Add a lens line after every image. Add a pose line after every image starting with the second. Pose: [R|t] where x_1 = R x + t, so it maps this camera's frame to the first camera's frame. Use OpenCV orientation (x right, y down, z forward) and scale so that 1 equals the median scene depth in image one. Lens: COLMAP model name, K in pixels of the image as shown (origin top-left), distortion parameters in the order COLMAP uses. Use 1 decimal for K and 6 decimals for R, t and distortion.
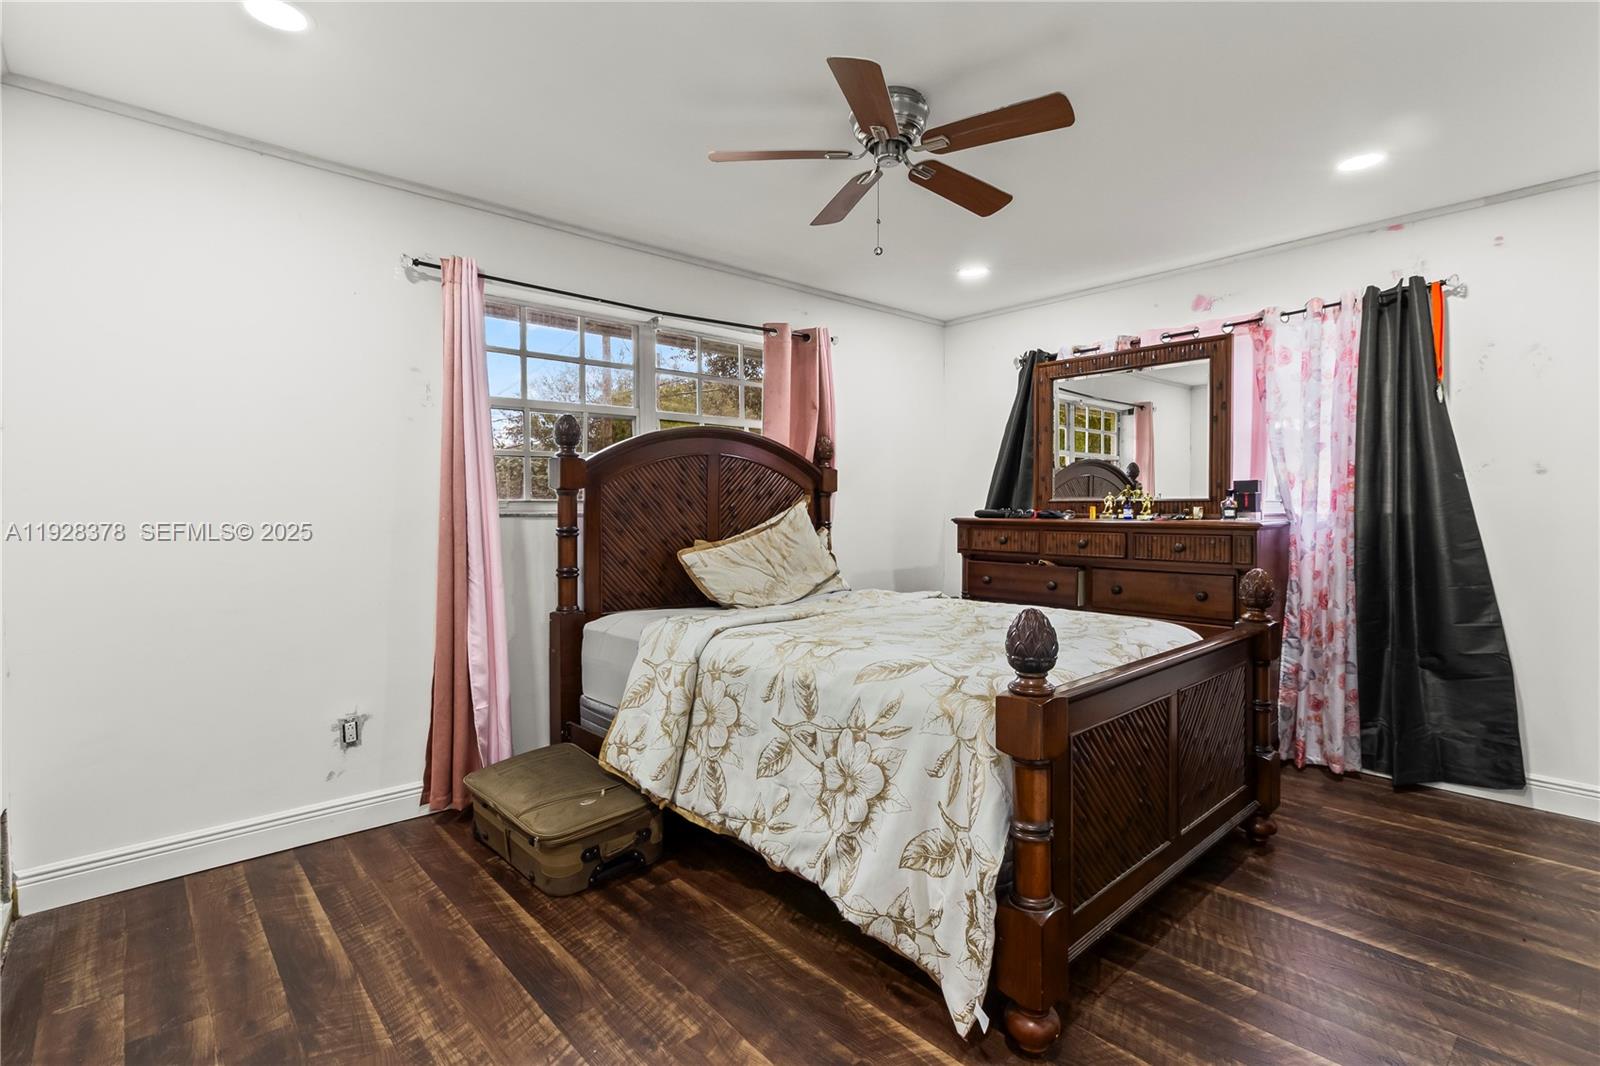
lens RADIAL K [[745.6, 0, 801.0], [0, 745.6, 524.2], [0, 0, 1]] dist [0.002663, 0.000333]
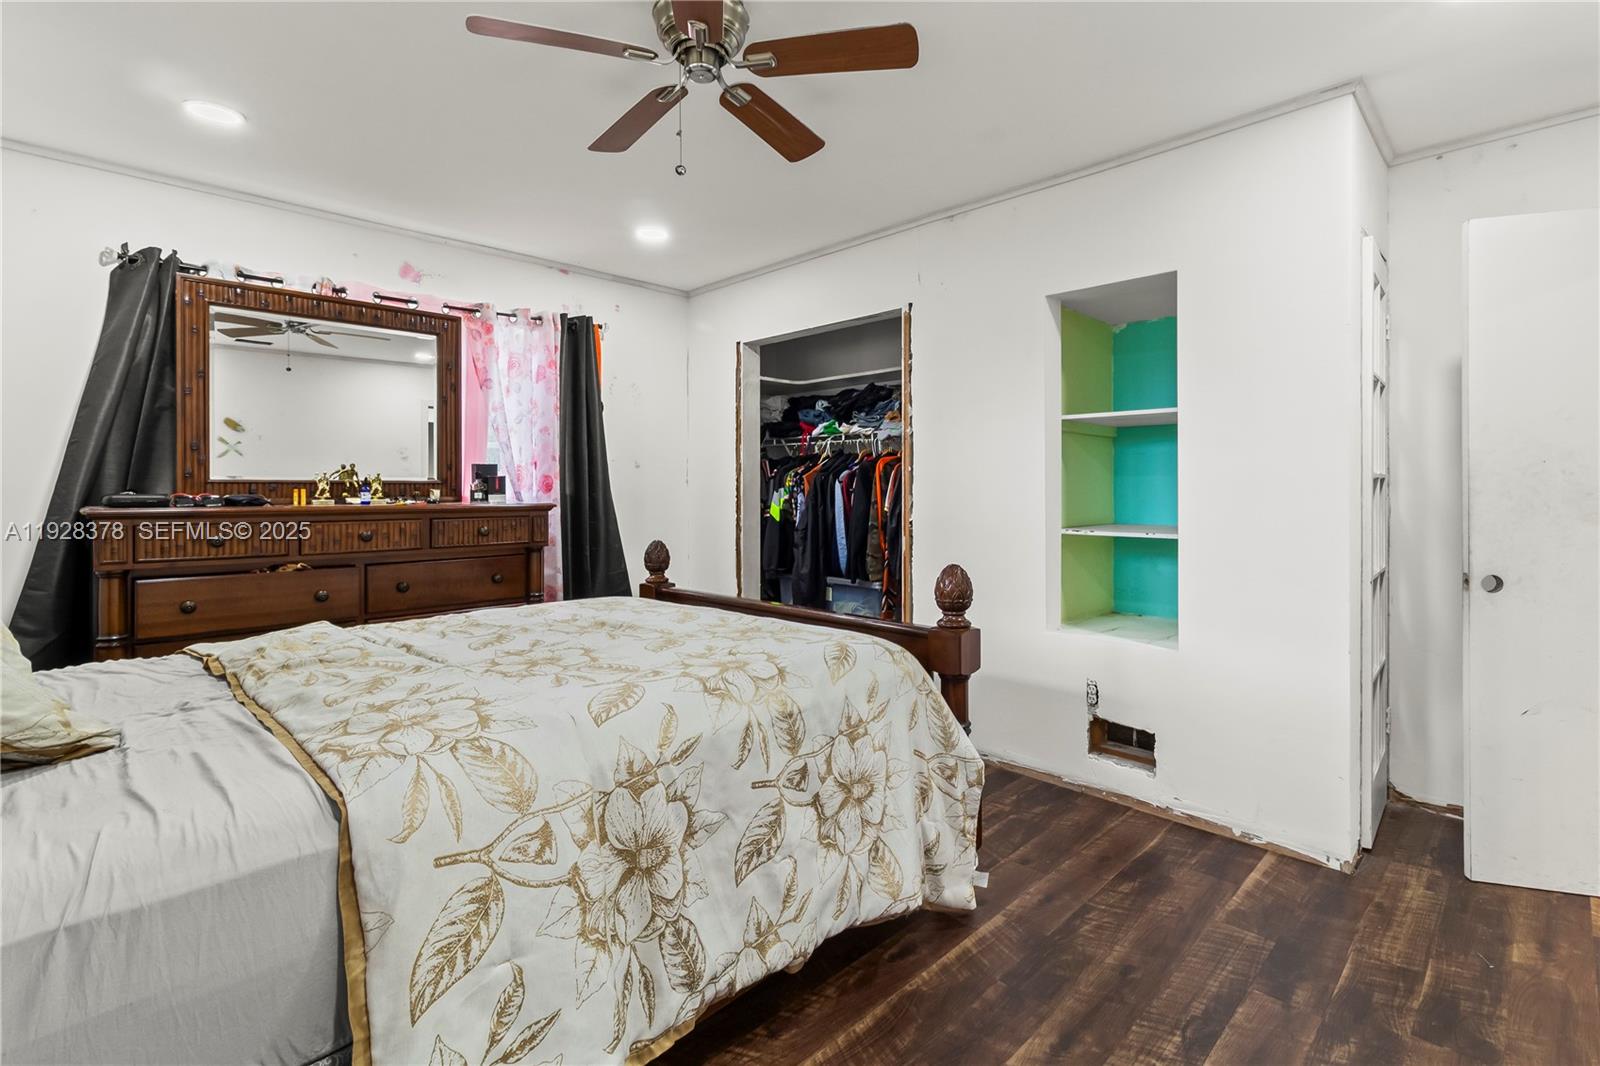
lens RADIAL K [[745.6, 0, 815.4], [0, 745.6, 491.0], [0, 0, 1]] dist [0.002663, 0.000333]
pose [[-0.052264, -0.000989, 0.998633, -0.663023], [0.022405, 0.999747, 0.002162, -0.018700], [-0.998382, 0.022487, -0.052228, 0.849373]]
